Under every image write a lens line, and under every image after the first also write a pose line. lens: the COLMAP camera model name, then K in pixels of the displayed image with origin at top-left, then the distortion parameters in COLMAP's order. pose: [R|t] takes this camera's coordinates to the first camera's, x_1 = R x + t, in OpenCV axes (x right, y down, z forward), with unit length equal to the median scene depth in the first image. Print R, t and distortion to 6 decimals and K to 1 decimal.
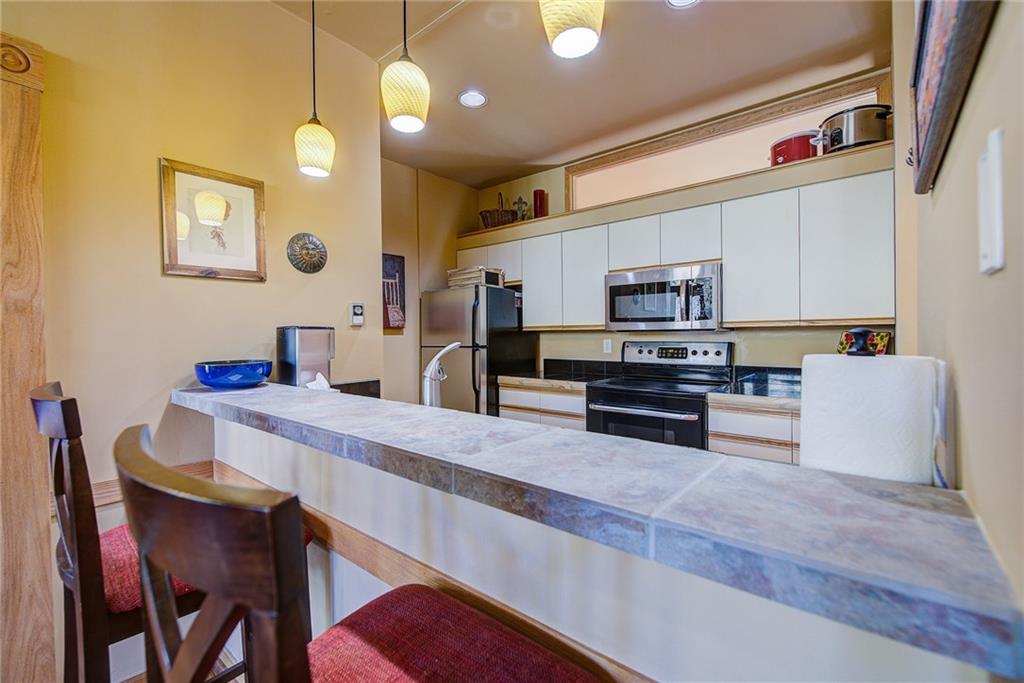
lens RADIAL K [[435.3, 0, 513.2], [0, 435.3, 338.0], [0, 0, 1]] dist [0.016991, -0.010118]
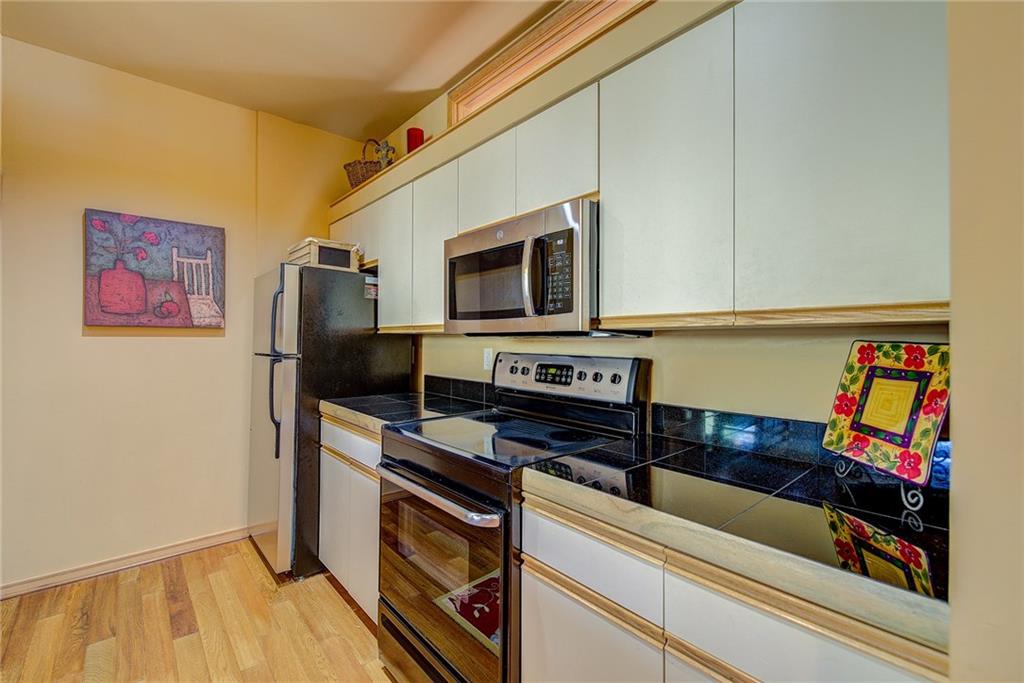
lens RADIAL K [[435.3, 0, 513.2], [0, 435.3, 338.0], [0, 0, 1]] dist [0.016991, -0.010118]
pose [[0.988502, 0.013533, -0.150603, 0.390347], [-0.015426, 0.999816, -0.011405, -0.005815], [0.150420, 0.013597, 0.988529, 0.420136]]
